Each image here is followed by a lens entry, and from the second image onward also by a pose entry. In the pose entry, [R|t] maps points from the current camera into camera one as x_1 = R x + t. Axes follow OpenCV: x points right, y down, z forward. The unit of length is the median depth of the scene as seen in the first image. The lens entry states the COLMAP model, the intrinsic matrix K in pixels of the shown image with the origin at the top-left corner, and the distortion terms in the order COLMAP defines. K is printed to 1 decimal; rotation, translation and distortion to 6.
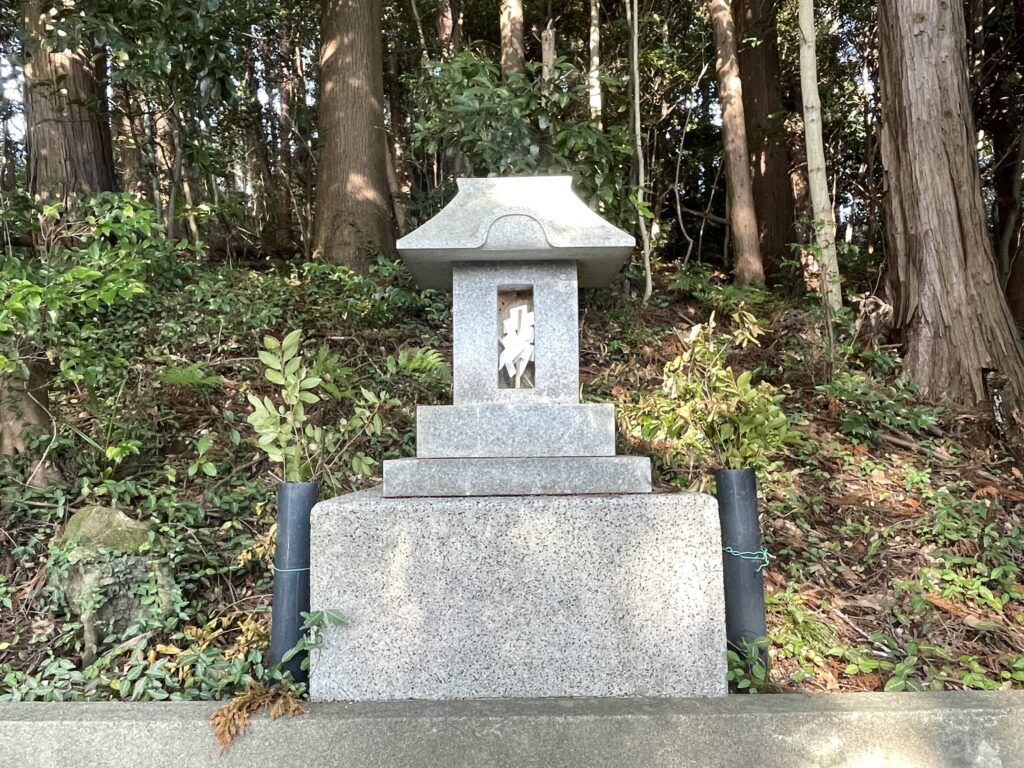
lens RADIAL K [[762.3, 0, 508.7], [0, 762.3, 389.7], [0, 0, 1]] dist [0.018385, -0.001915]
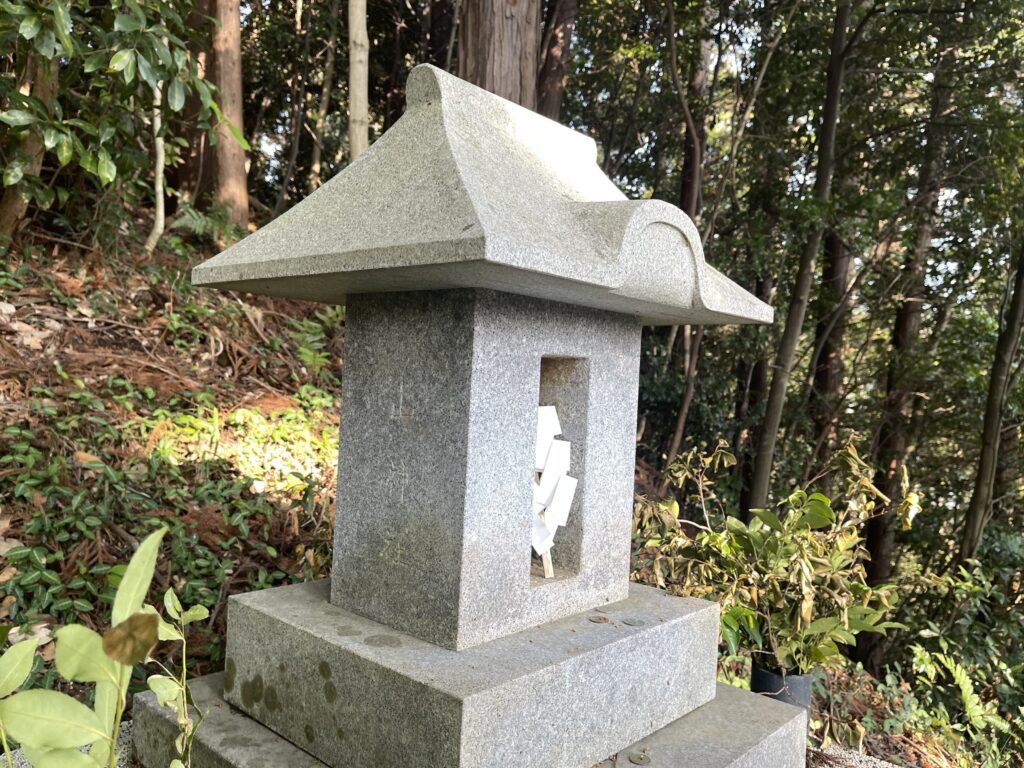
lens RADIAL K [[776.9, 0, 496.5], [0, 776.9, 387.4], [0, 0, 1]] dist [0.053691, -0.107103]
pose [[0.658541, 0.035810, 0.751692, -0.207149], [-0.111685, 0.992456, 0.050566, -0.076442], [-0.744211, -0.117253, 0.657573, 0.397882]]
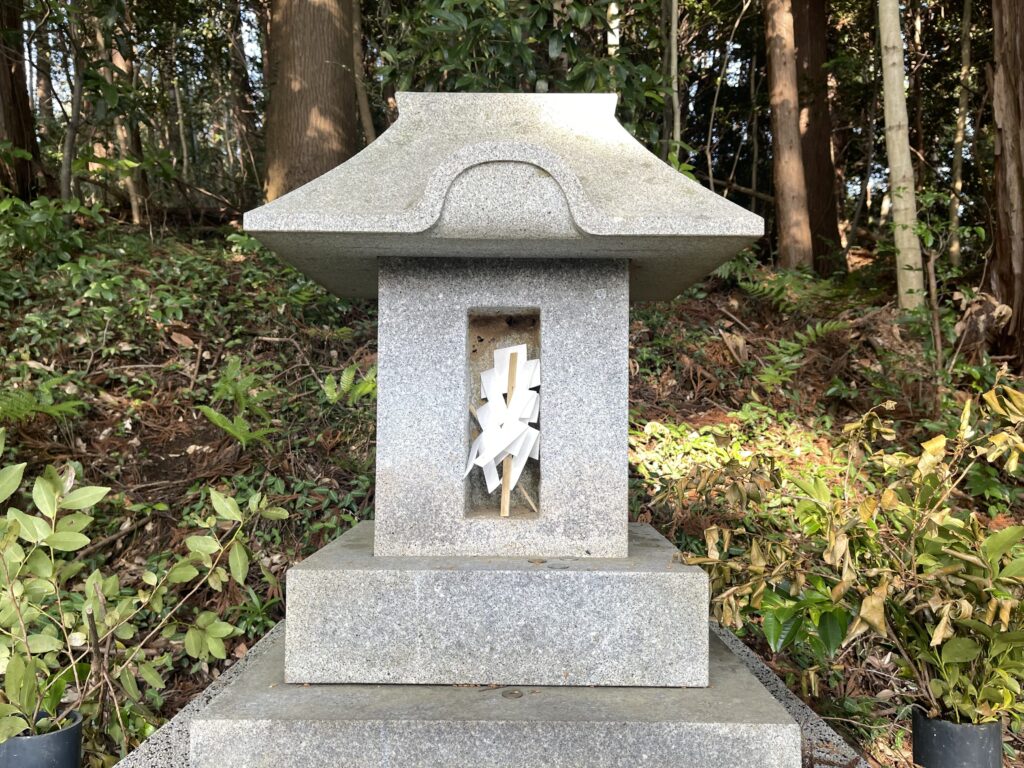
lens RADIAL K [[764.0, 0, 518.4], [0, 764.0, 392.4], [0, 0, 1]] dist [0.075045, -0.105288]
pose [[0.999766, 0.017141, 0.013201, 0.006997], [-0.017686, 0.998948, 0.042306, -0.057370], [-0.012462, -0.042530, 0.999017, 0.277182]]
